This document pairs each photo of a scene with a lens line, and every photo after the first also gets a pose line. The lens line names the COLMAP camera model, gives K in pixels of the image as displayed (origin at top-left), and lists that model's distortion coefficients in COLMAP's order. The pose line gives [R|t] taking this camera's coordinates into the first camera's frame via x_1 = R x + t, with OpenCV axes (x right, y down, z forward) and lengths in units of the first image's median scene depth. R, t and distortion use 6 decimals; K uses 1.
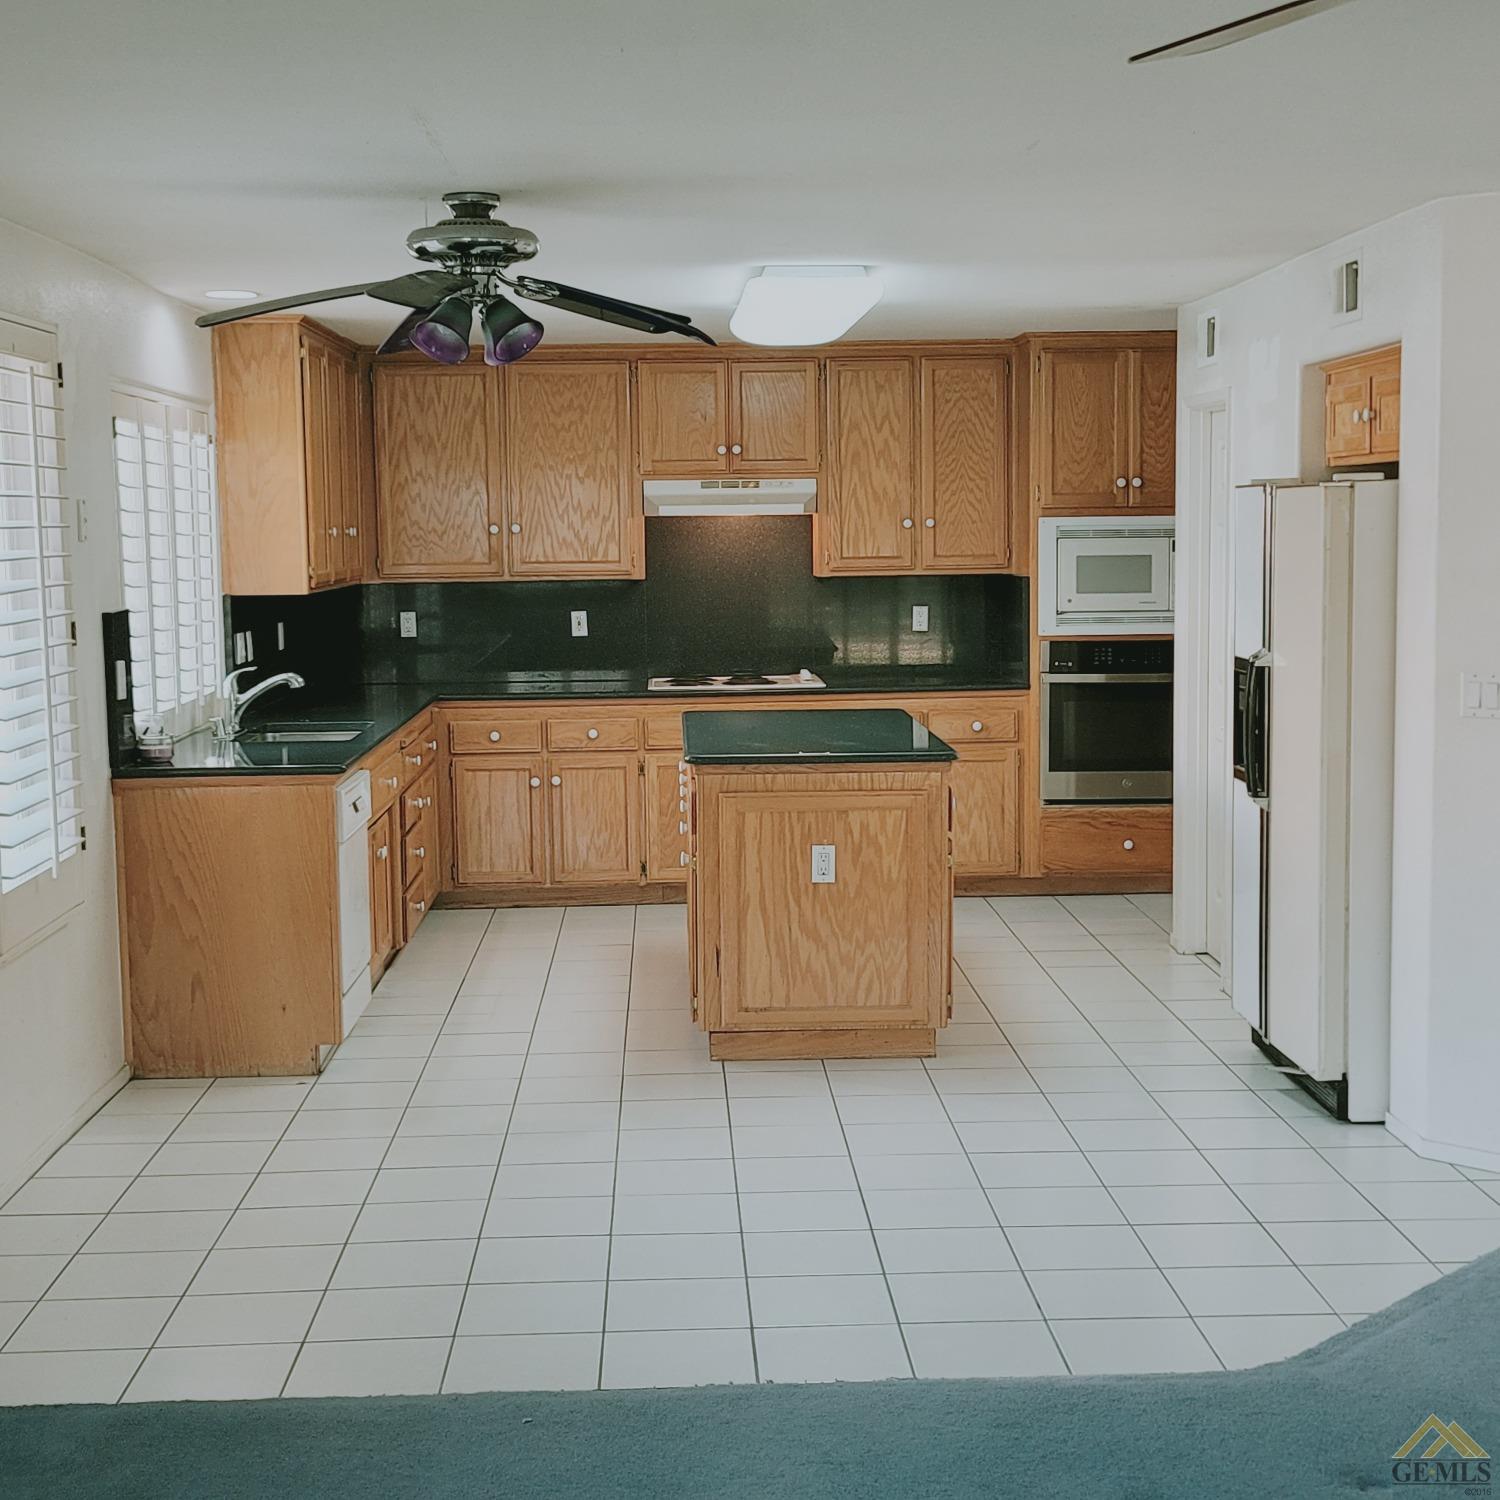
lens RADIAL K [[2156.0, 0, 750.0], [0, 2156.0, 750.0], [0, 0, 1]] dist [0.009148, 0.005869]
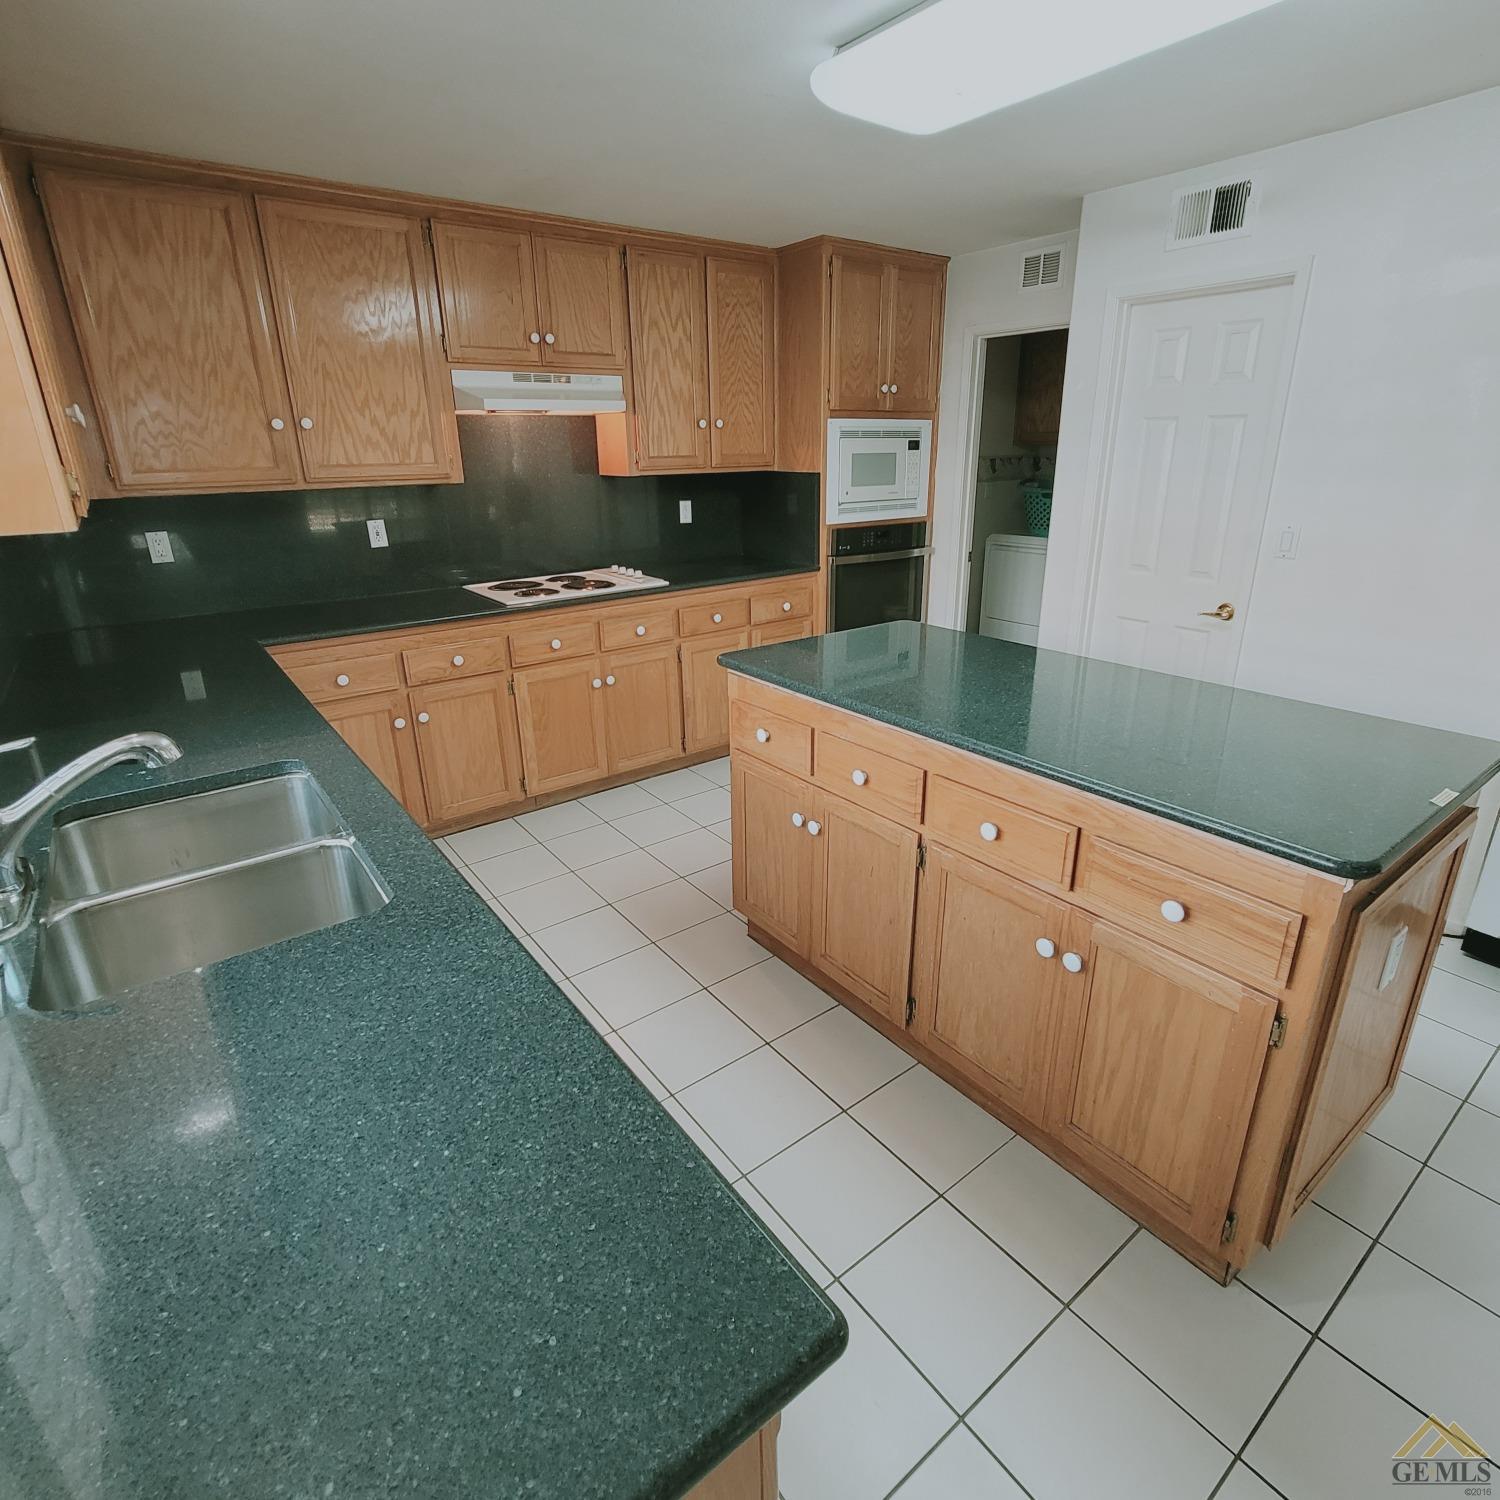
lens RADIAL K [[816.8, 0, 754.4], [0, 816.8, 728.3], [0, 0, 1]] dist [-0.014042, 0.002950]
pose [[0.819953, -0.186770, 0.541105, -0.158012], [0.059272, 0.967895, 0.244267, -0.055245], [-0.569355, -0.168215, 0.804698, 0.629455]]
